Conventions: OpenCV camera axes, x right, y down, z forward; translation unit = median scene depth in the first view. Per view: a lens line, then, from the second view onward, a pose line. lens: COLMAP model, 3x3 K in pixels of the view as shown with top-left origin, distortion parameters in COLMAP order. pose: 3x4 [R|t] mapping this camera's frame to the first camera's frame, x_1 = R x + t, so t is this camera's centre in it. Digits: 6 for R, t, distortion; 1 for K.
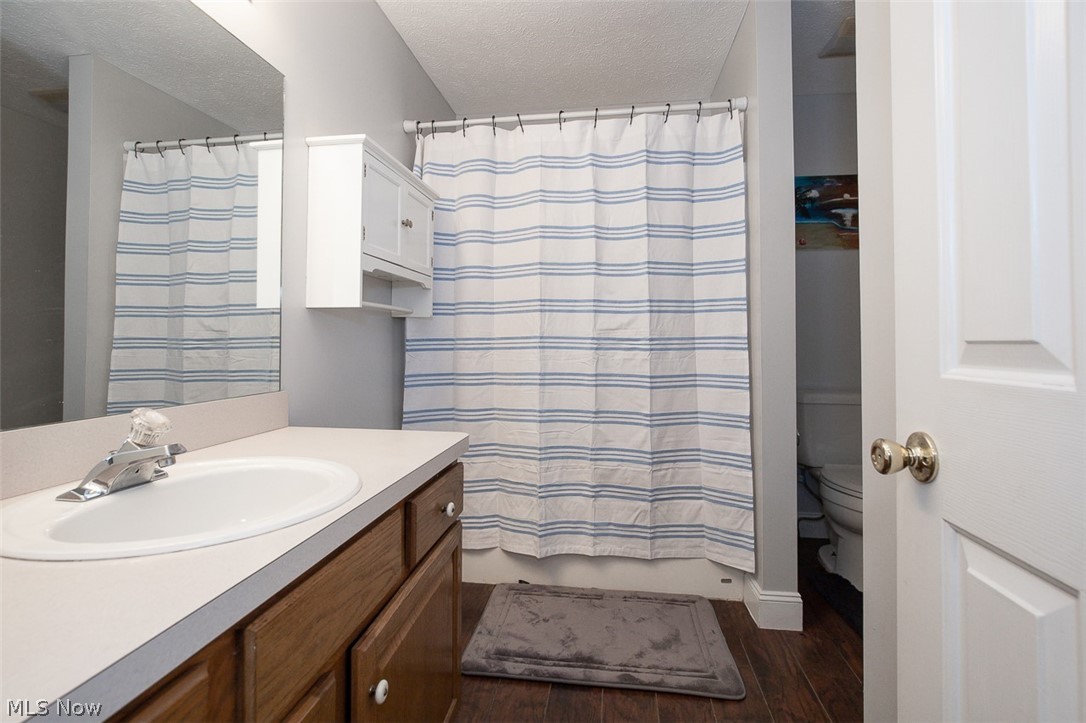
lens RADIAL K [[478.3, 0, 545.1], [0, 478.3, 334.2], [0, 0, 1]] dist [0.000077, -0.000010]
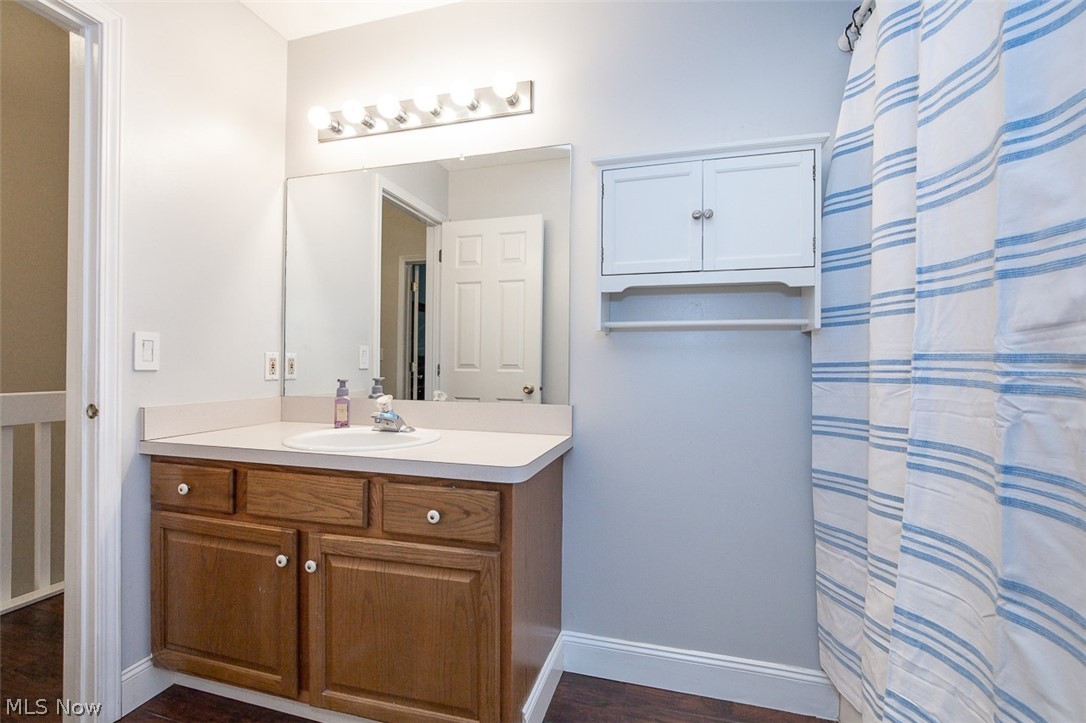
lens RADIAL K [[477.2, 0, 543.0], [0, 477.2, 361.5], [0, 0, 1]] dist [0.000506, 0.000054]
pose [[-0.140796, -0.014661, -0.989930, 0.463868], [0.014301, 0.999756, -0.016840, 0.012355], [0.989935, -0.016528, -0.140552, 0.716606]]
